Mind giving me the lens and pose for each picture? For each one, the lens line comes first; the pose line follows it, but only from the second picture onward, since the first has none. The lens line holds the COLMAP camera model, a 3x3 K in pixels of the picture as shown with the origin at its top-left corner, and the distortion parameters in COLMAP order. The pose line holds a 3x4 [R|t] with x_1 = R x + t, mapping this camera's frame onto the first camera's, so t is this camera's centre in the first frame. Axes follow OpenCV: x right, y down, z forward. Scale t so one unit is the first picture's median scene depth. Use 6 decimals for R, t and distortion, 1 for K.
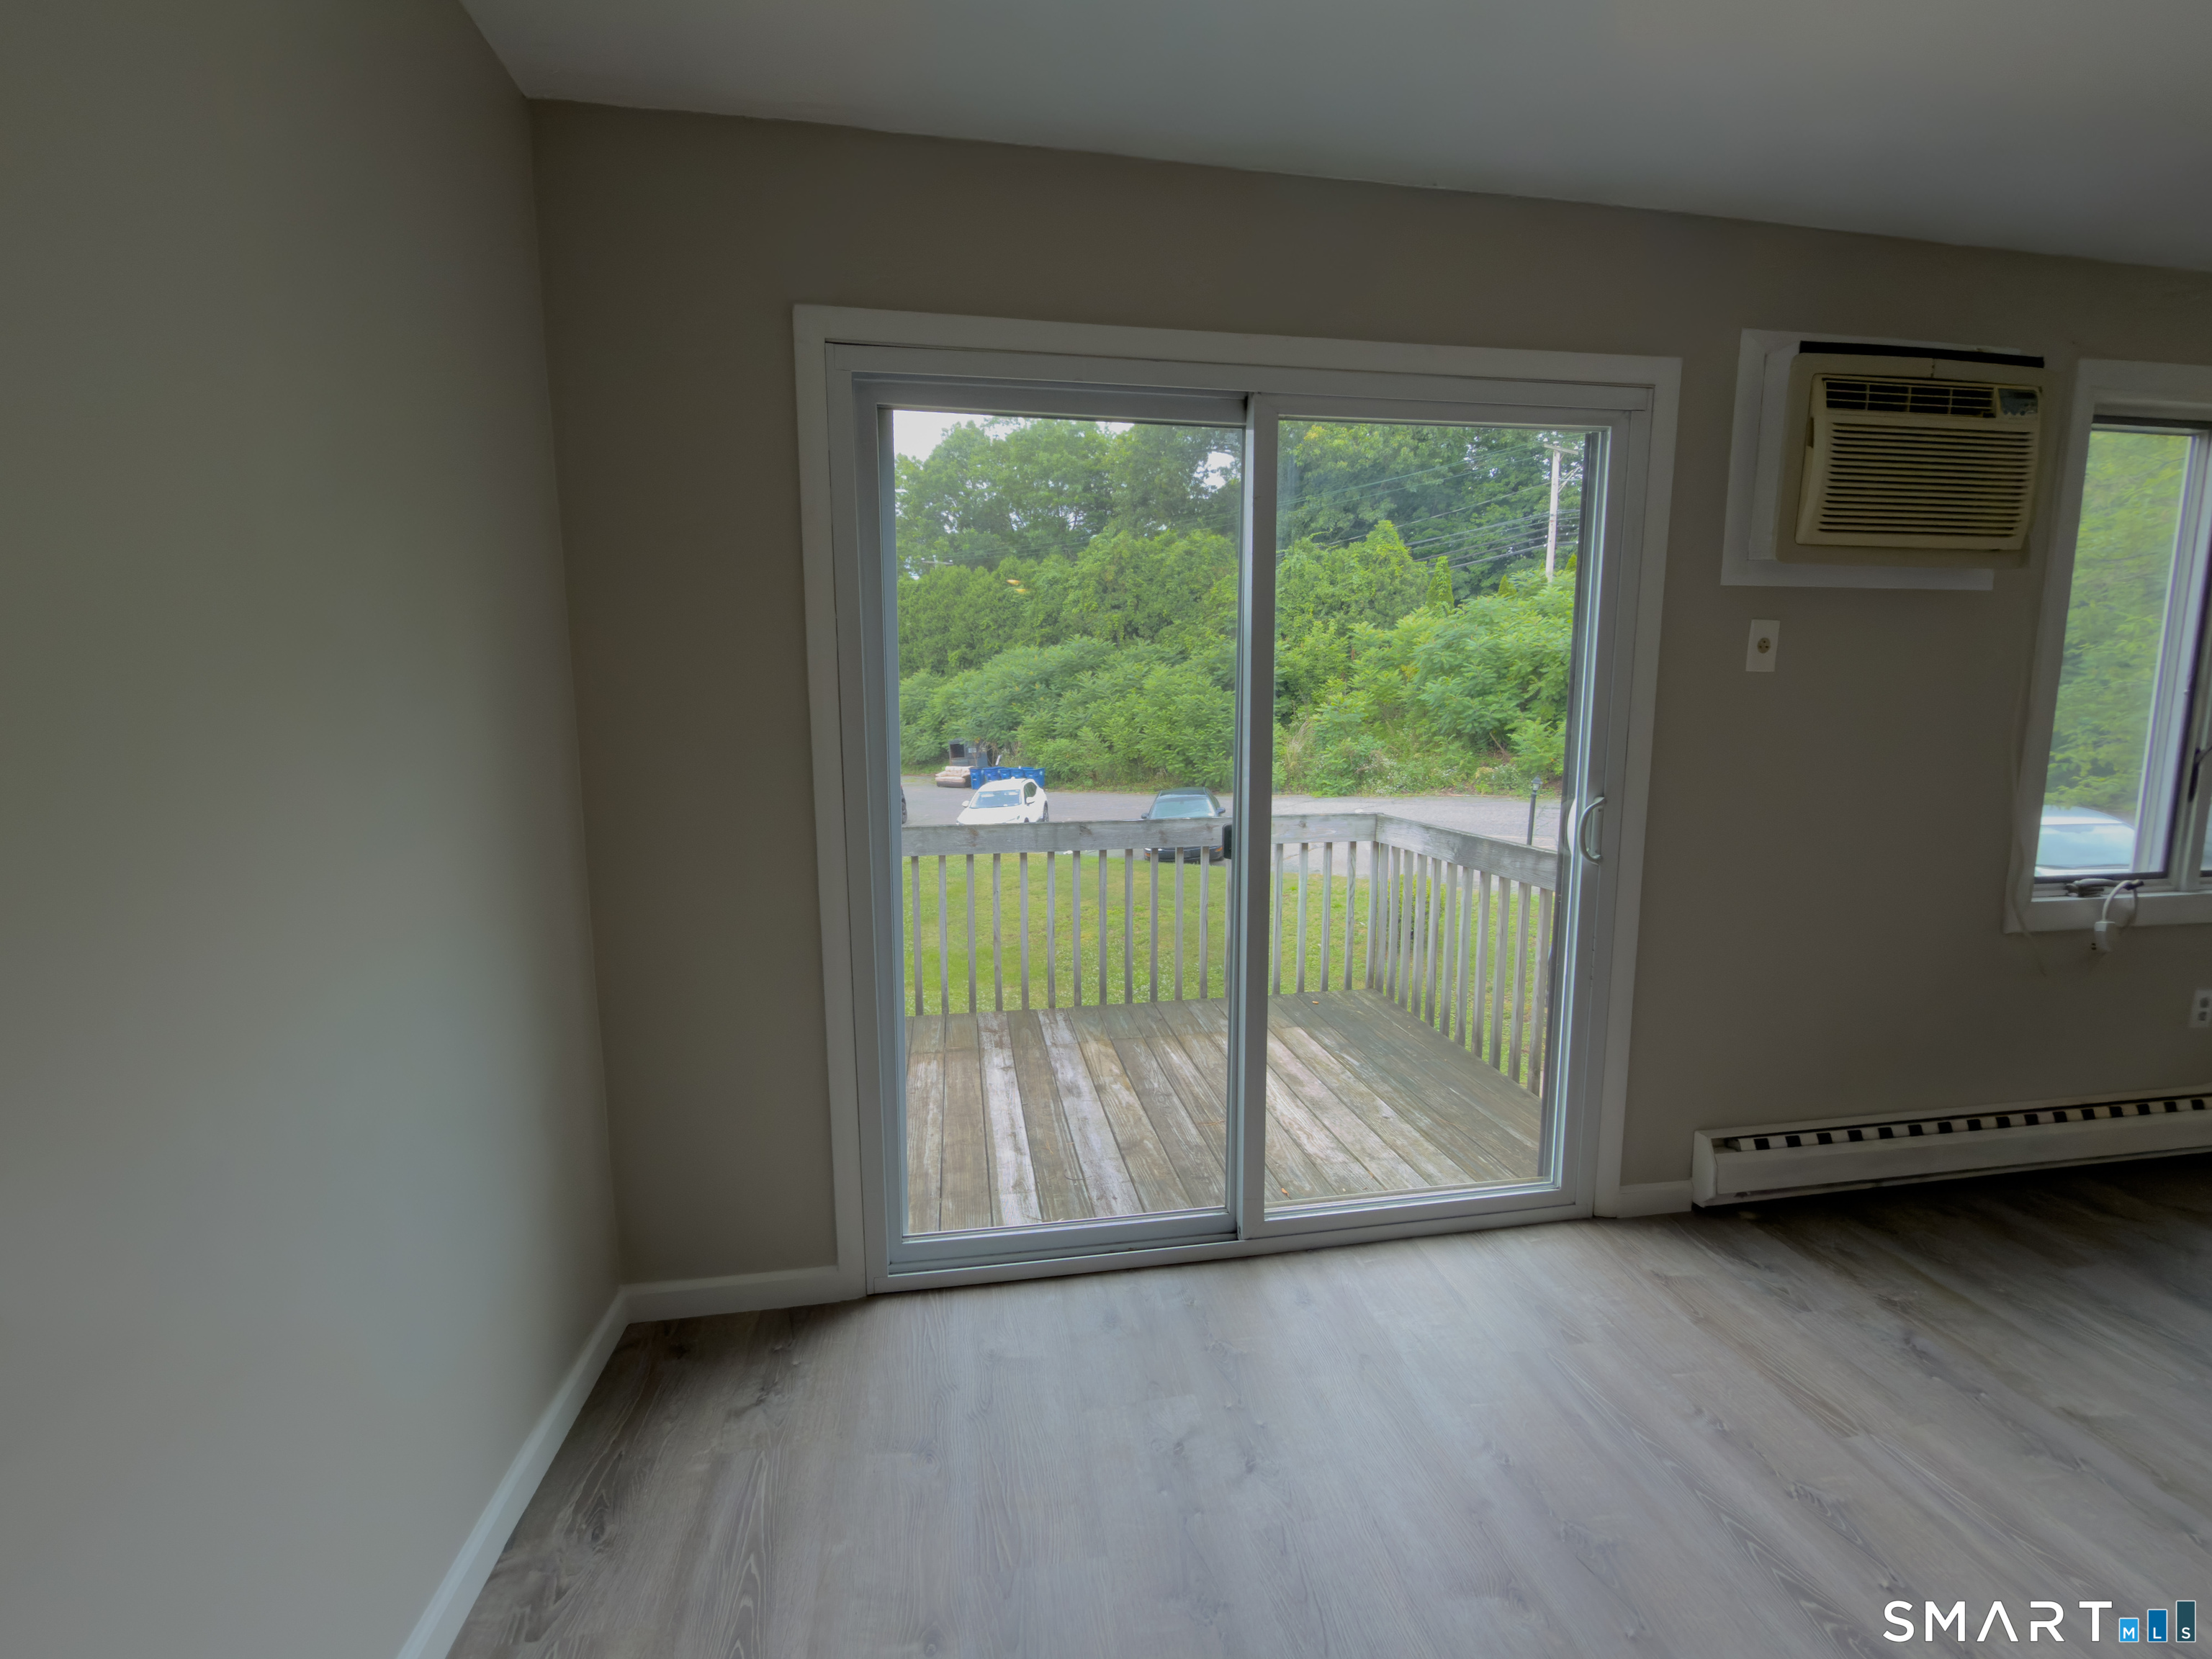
lens RADIAL K [[901.6, 0, 1106.0], [0, 901.6, 829.5], [0, 0, 1]] dist [-0.000599, 0.000028]
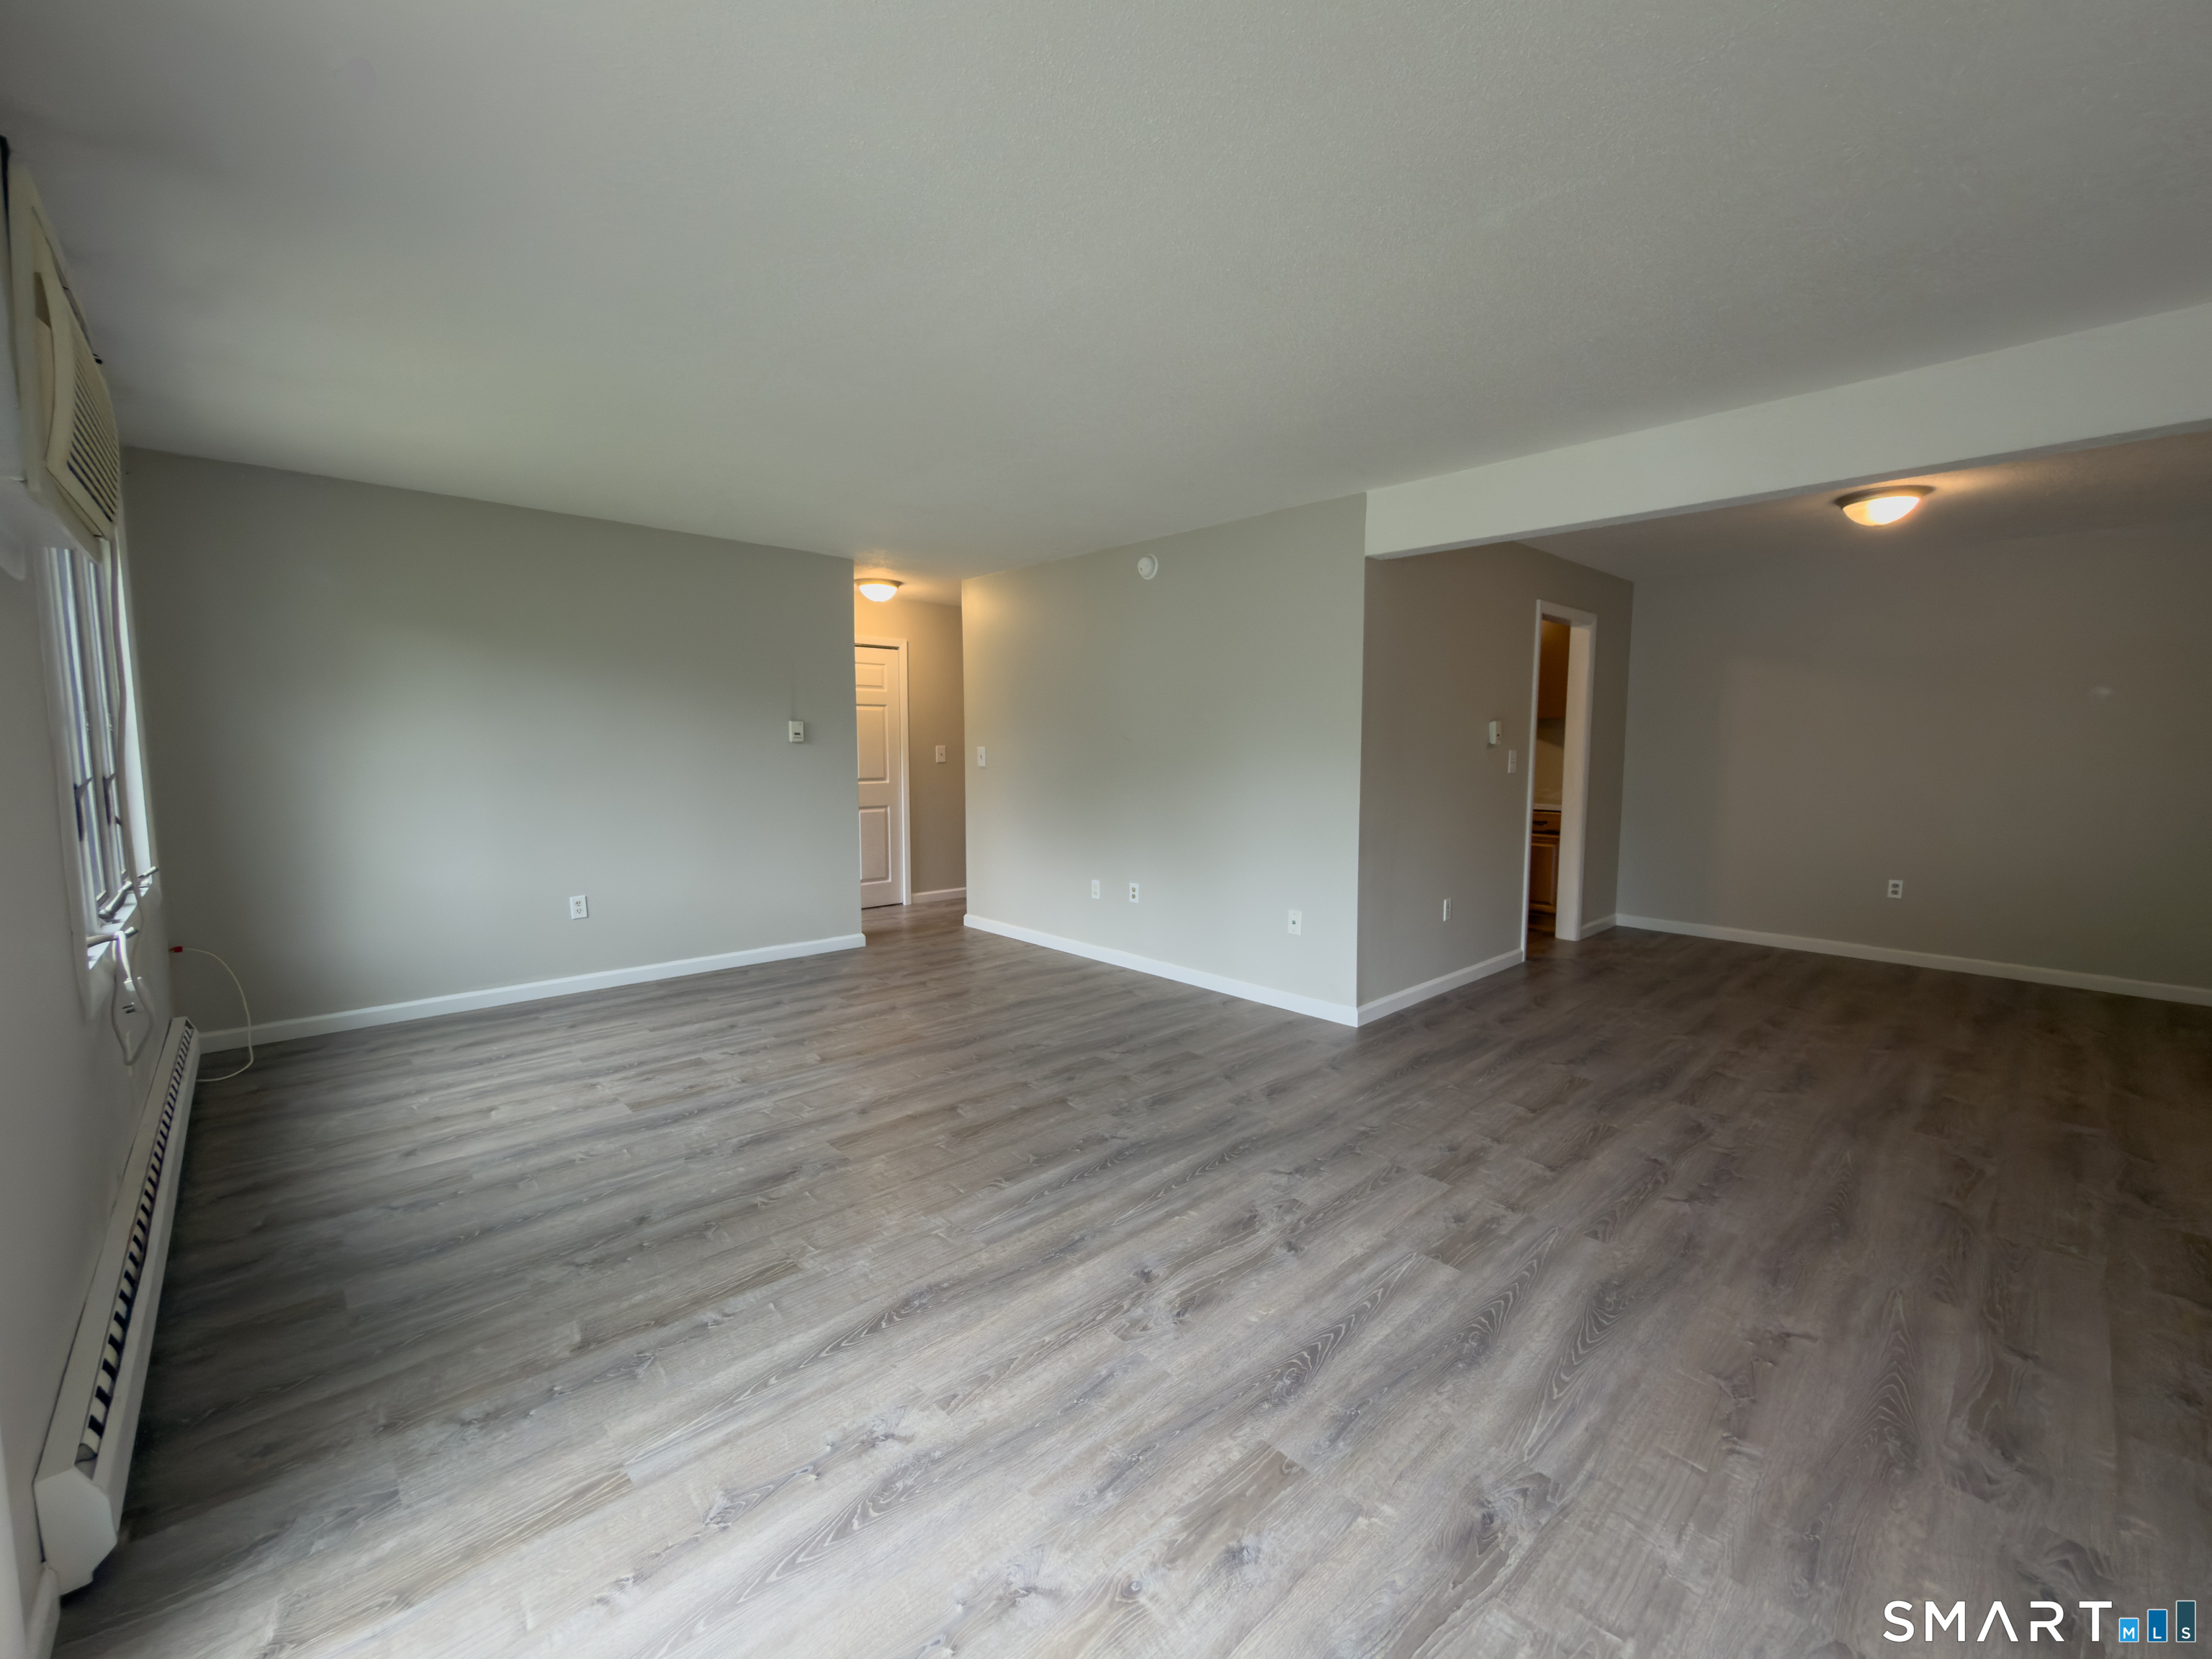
lens RADIAL K [[904.5, 0, 1106.0], [0, 904.5, 829.5], [0, 0, 1]] dist [0.001879, 0.000265]
pose [[-0.555792, -0.074206, 0.828003, -0.018203], [0.107735, 0.981180, 0.160250, -0.009830], [-0.824311, 0.178270, -0.537337, 0.077941]]
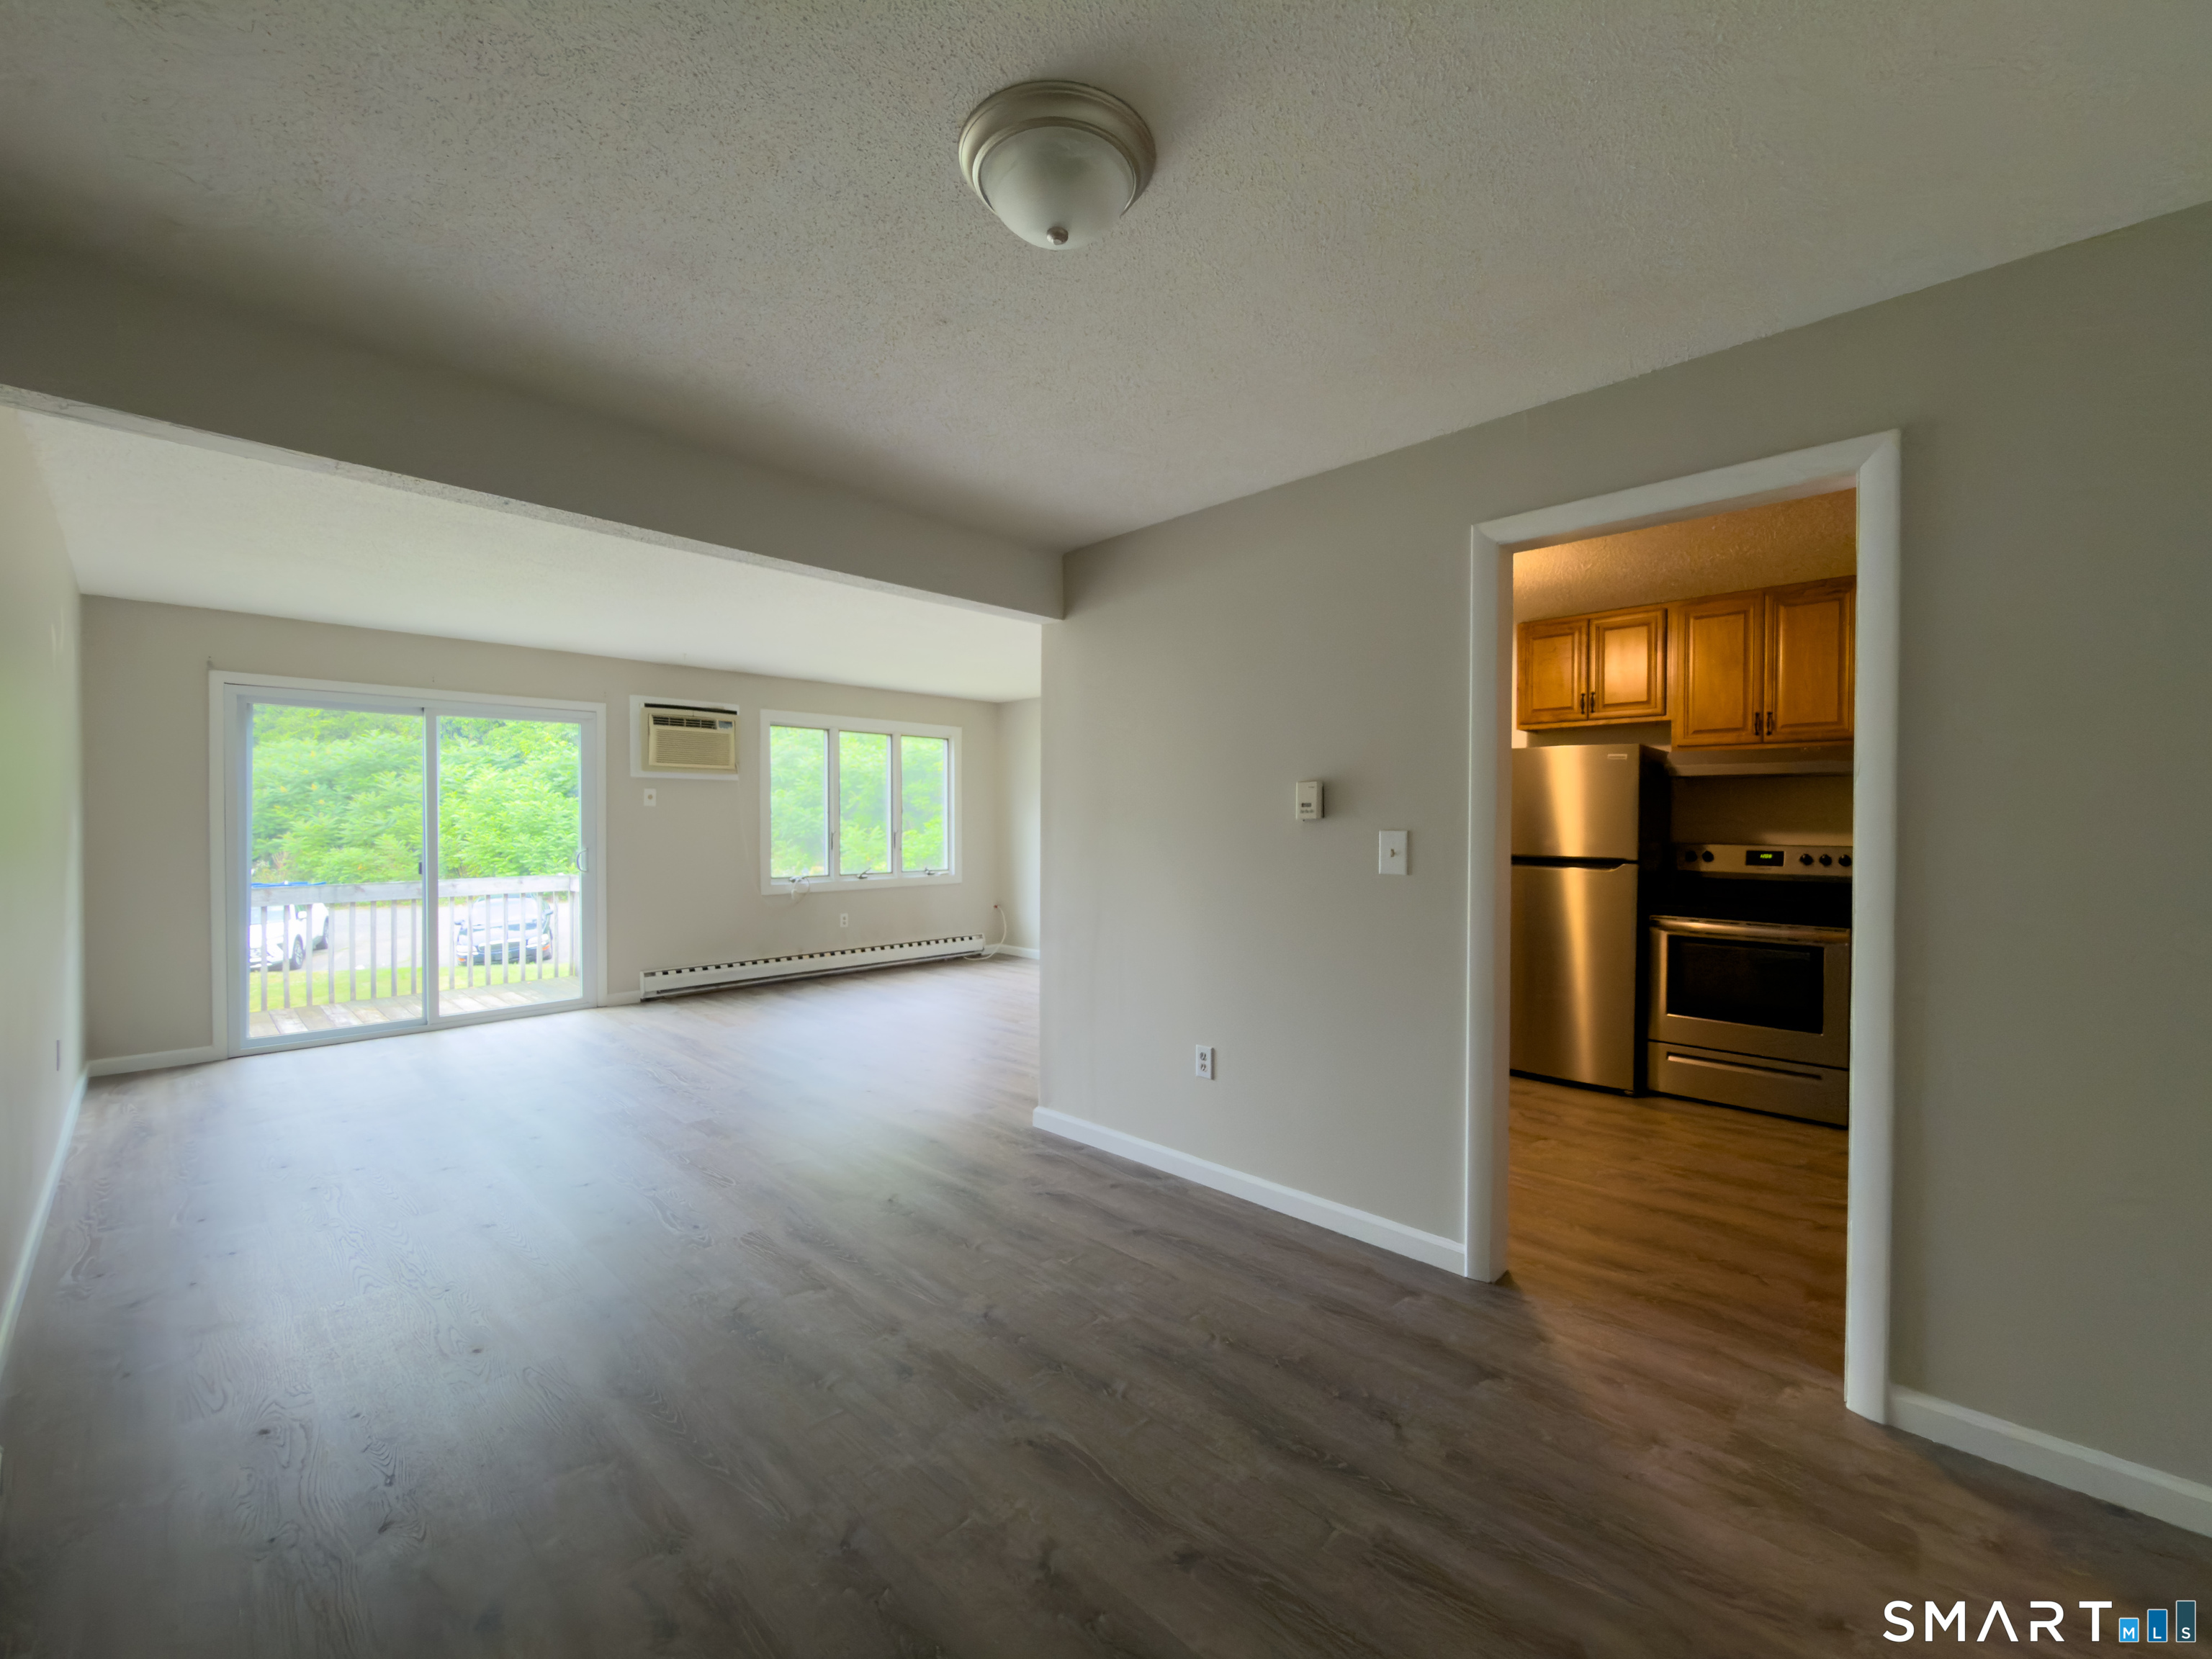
lens RADIAL K [[890.4, 0, 1106.0], [0, 890.4, 829.5], [0, 0, 1]] dist [-0.005489, 0.000206]
pose [[0.793373, -0.000322, 0.608736, 0.015300], [0.072527, 0.992927, -0.094000, 0.030157], [-0.604400, 0.118727, 0.787785, -0.233101]]
